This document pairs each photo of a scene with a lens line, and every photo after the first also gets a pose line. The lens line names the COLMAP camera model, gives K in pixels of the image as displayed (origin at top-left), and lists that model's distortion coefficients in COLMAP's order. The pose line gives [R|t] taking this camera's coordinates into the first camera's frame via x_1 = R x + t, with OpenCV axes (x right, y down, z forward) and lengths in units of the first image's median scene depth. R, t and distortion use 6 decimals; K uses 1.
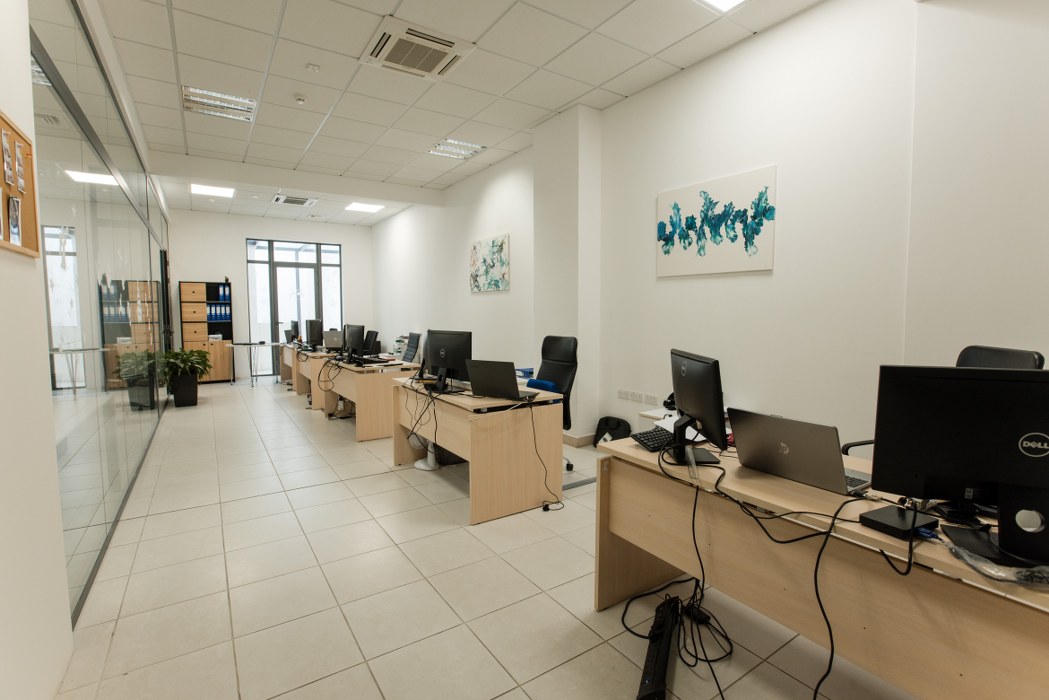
lens RADIAL K [[482.4, 0, 519.6], [0, 482.4, 347.1], [0, 0, 1]] dist [-0.058828, 0.022285]
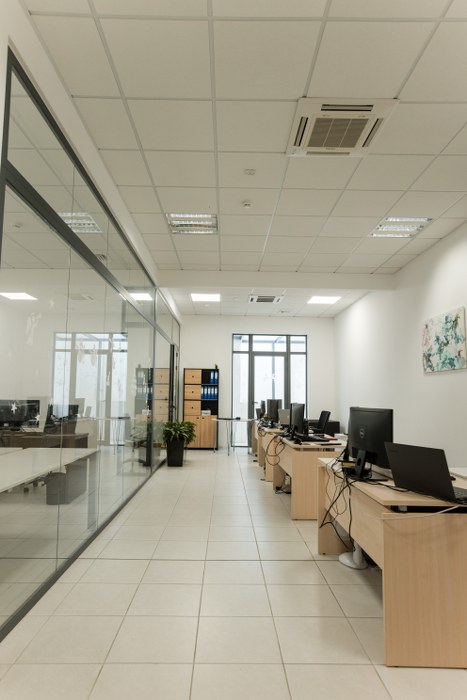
lens RADIAL K [[426.5, 0, 229.7], [0, 426.5, 359.9], [0, 0, 1]] dist [-0.016450, 0.002408]
pose [[0.840221, -0.033285, -0.541222, 0.025571], [-0.054318, 0.987927, -0.145083, 0.002283], [0.539517, 0.151300, 0.828269, 0.081750]]
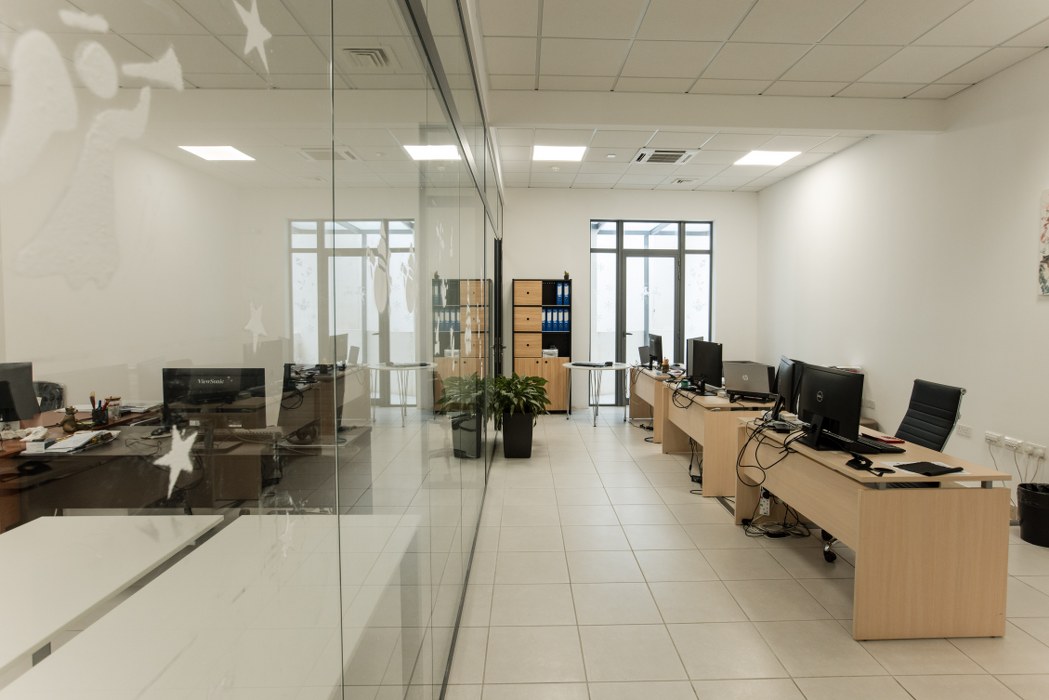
lens RADIAL K [[575.1, 0, 544.3], [0, 575.1, 331.1], [0, 0, 1]] dist [-0.032453, 0.000771]
pose [[0.852035, 0.026313, -0.522823, -0.182775], [-0.042698, 0.998901, -0.019312, -0.038477], [0.521741, 0.038778, 0.852222, 0.223880]]
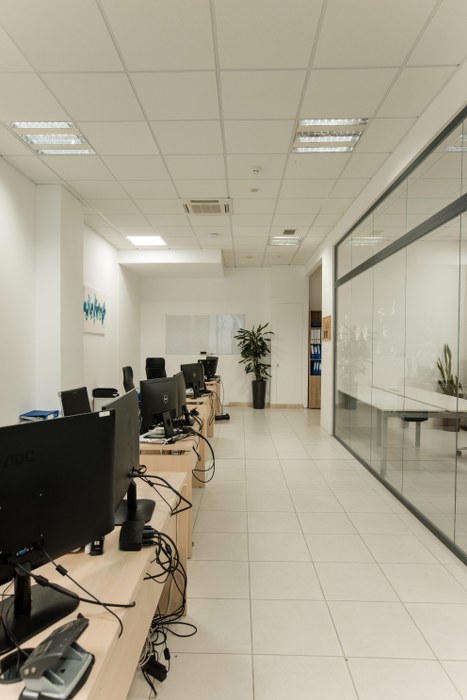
lens RADIAL K [[426.5, 0, 229.7], [0, 426.5, 359.9], [0, 0, 1]] dist [-0.016450, 0.002408]
pose [[-0.818313, -0.017777, 0.574498, -0.500333], [0.041379, 0.995106, 0.089732, -0.077772], [-0.573282, 0.097201, -0.813572, 0.944811]]
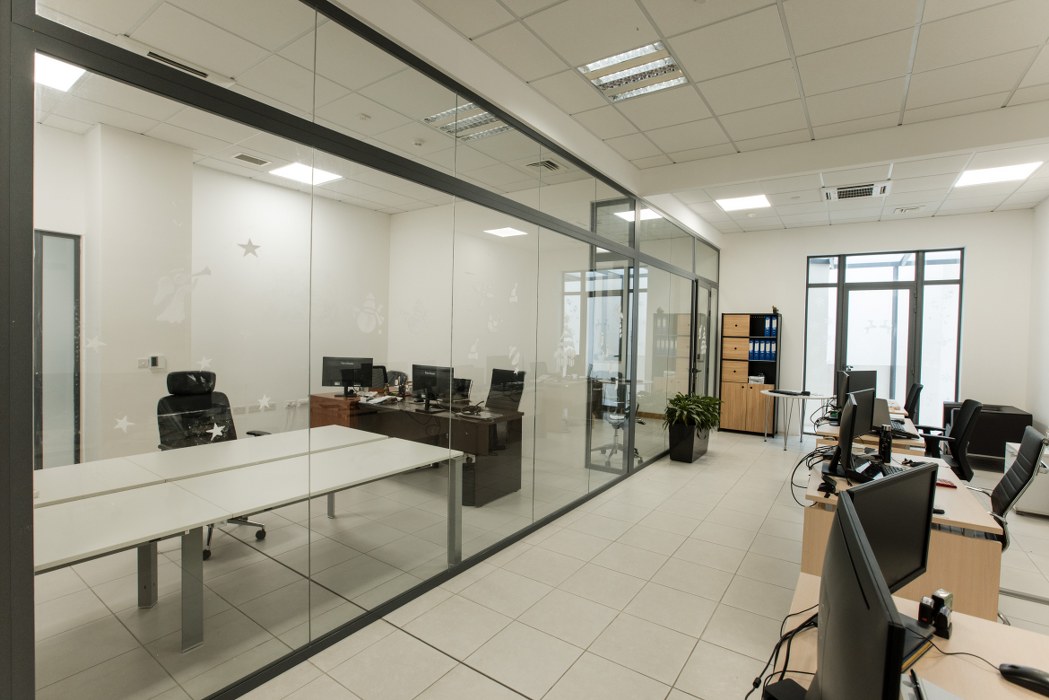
lens RADIAL K [[497.6, 0, 516.2], [0, 497.6, 345.8], [0, 0, 1]] dist [-0.054288, 0.024655]
pose [[0.364286, 0.033533, -0.930683, 0.003921], [-0.090765, 0.995872, 0.000355, -0.043912], [0.926853, 0.084344, 0.365826, 0.302770]]
